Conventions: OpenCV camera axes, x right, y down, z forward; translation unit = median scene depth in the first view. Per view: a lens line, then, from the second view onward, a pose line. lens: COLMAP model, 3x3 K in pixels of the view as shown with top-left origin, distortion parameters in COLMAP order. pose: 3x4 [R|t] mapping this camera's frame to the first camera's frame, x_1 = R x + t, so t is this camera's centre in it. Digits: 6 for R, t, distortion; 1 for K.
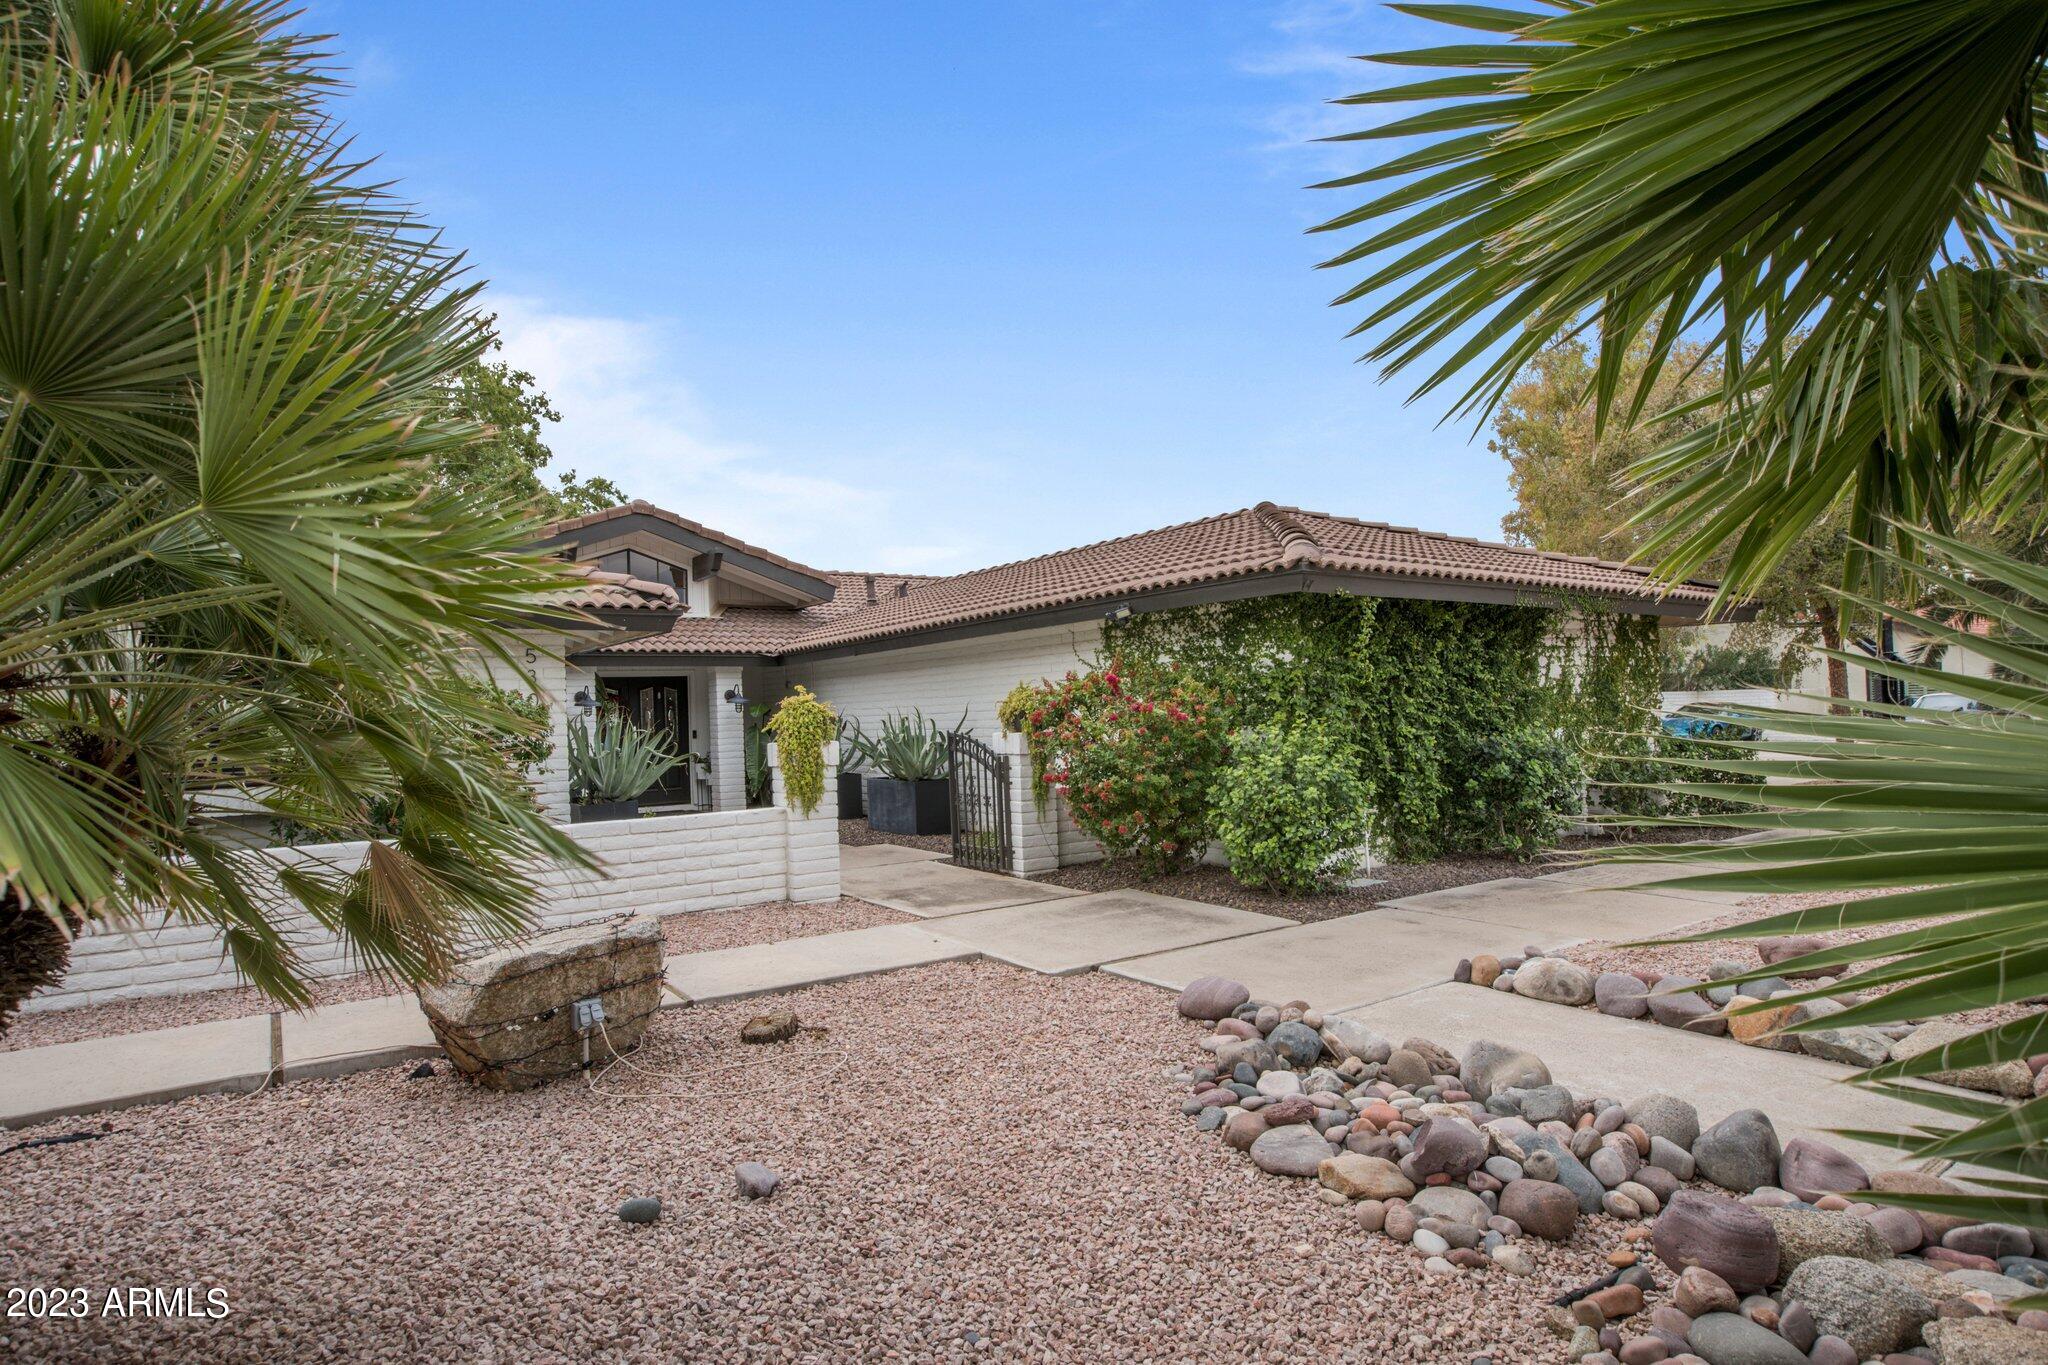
lens RADIAL K [[1078.6, 0, 1040.1], [0, 1078.6, 693.9], [0, 0, 1]] dist [-0.003050, 0.000484]
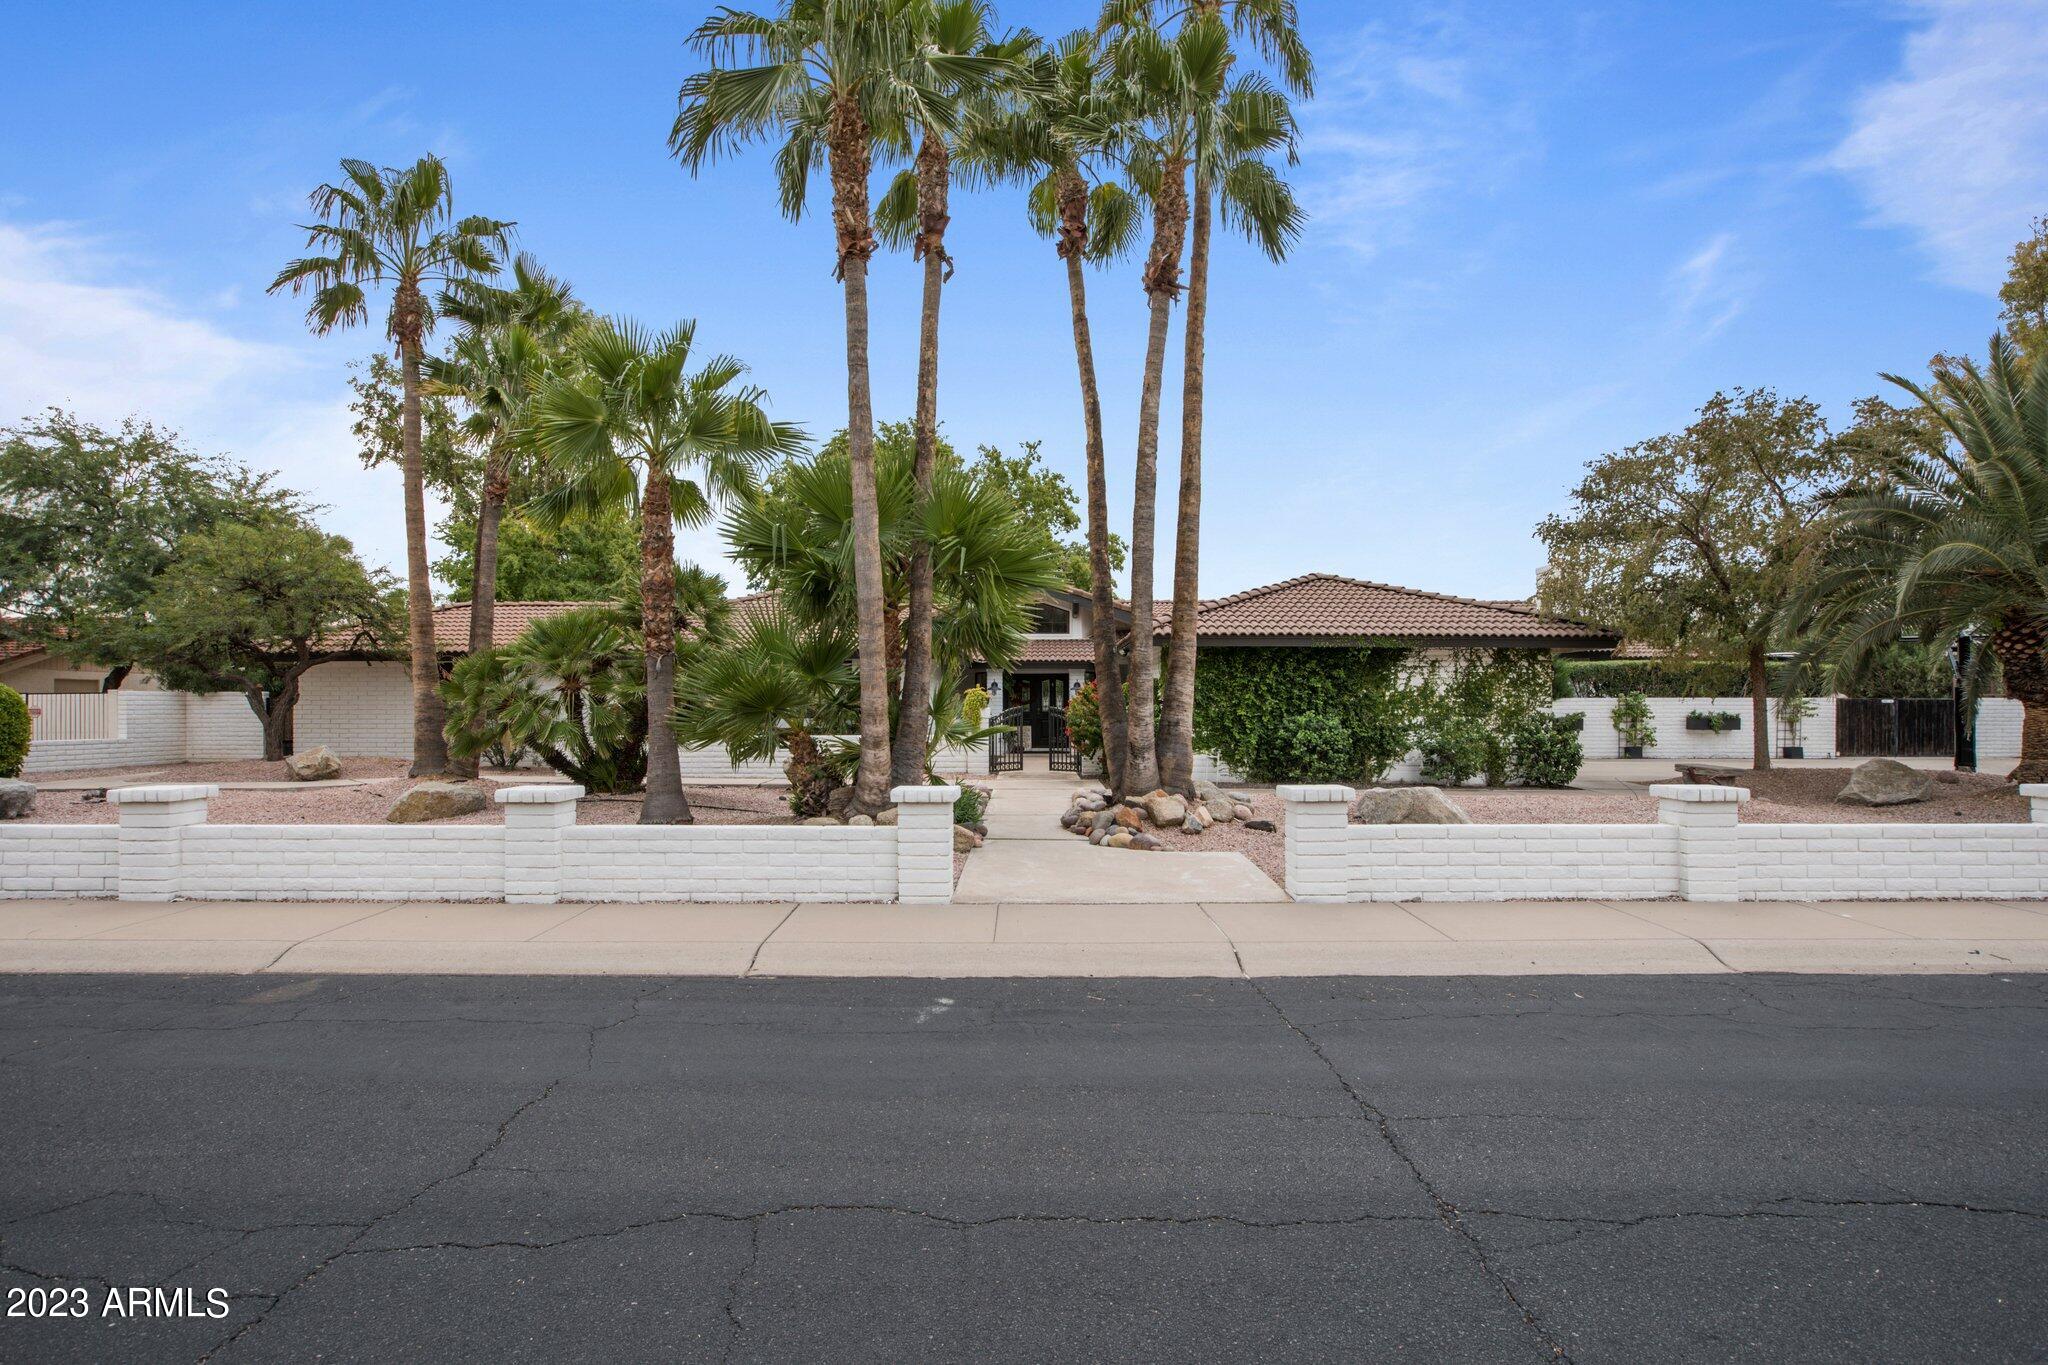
lens RADIAL K [[1078.6, 0, 1040.1], [0, 1078.6, 693.9], [0, 0, 1]] dist [-0.003050, 0.000484]
pose [[0.810117, 0.023541, -0.585796, 0.892375], [-0.013046, 0.999670, 0.022131, -0.028671], [0.586124, -0.010286, 0.810156, -0.602571]]
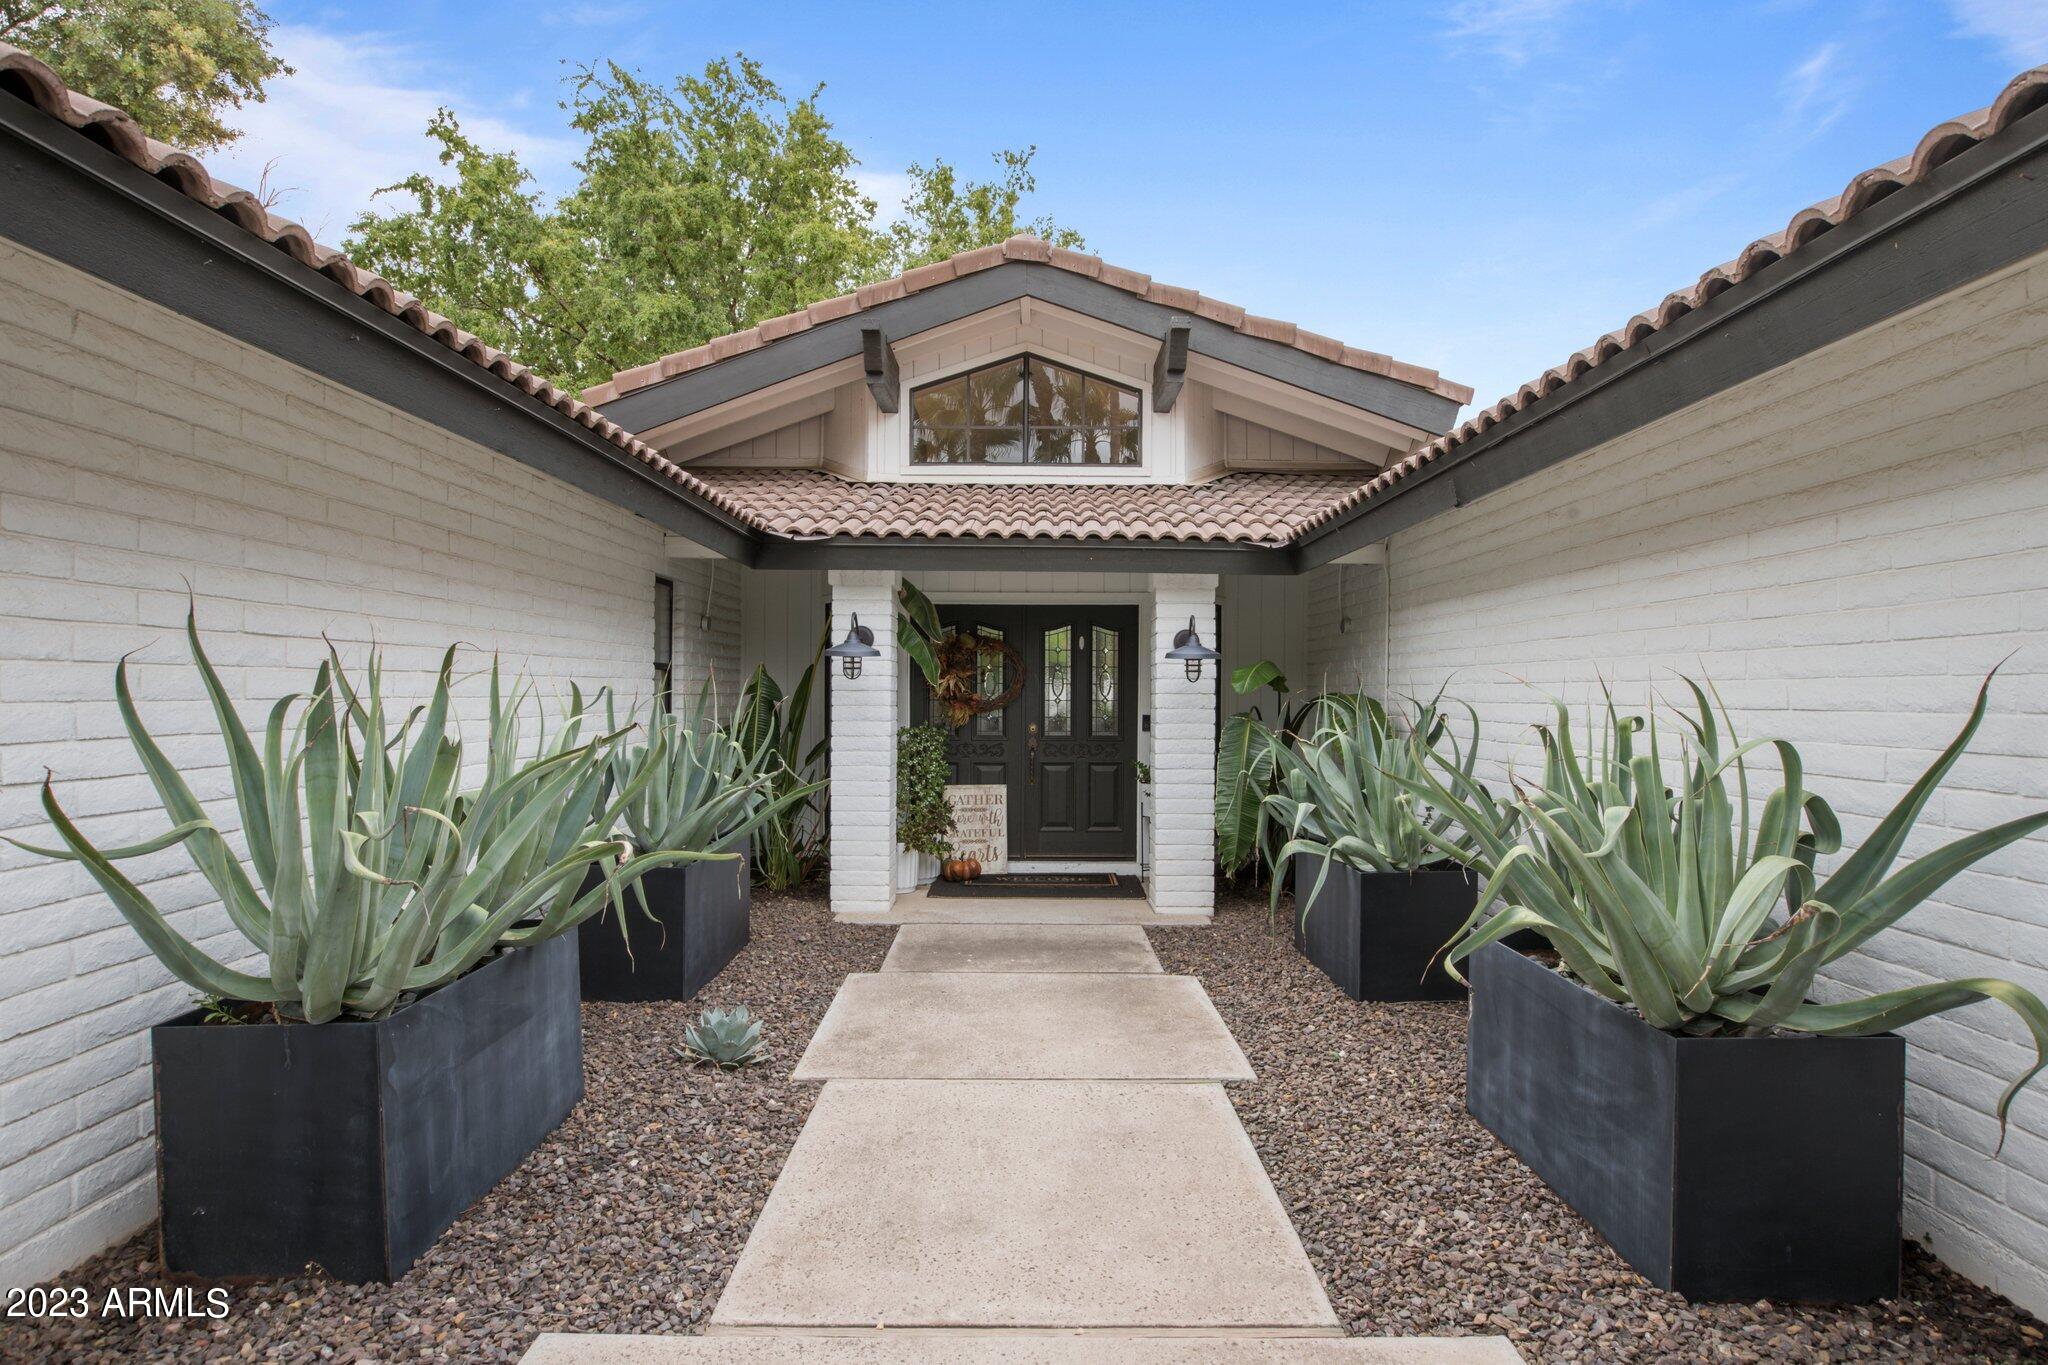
lens RADIAL K [[1078.6, 0, 1040.1], [0, 1078.6, 693.9], [0, 0, 1]] dist [-0.003050, 0.000484]
pose [[0.816364, 0.038446, -0.576256, -0.098811], [-0.023316, 0.999162, 0.033629, 0.012009], [0.577066, -0.014017, 0.816577, 0.757525]]
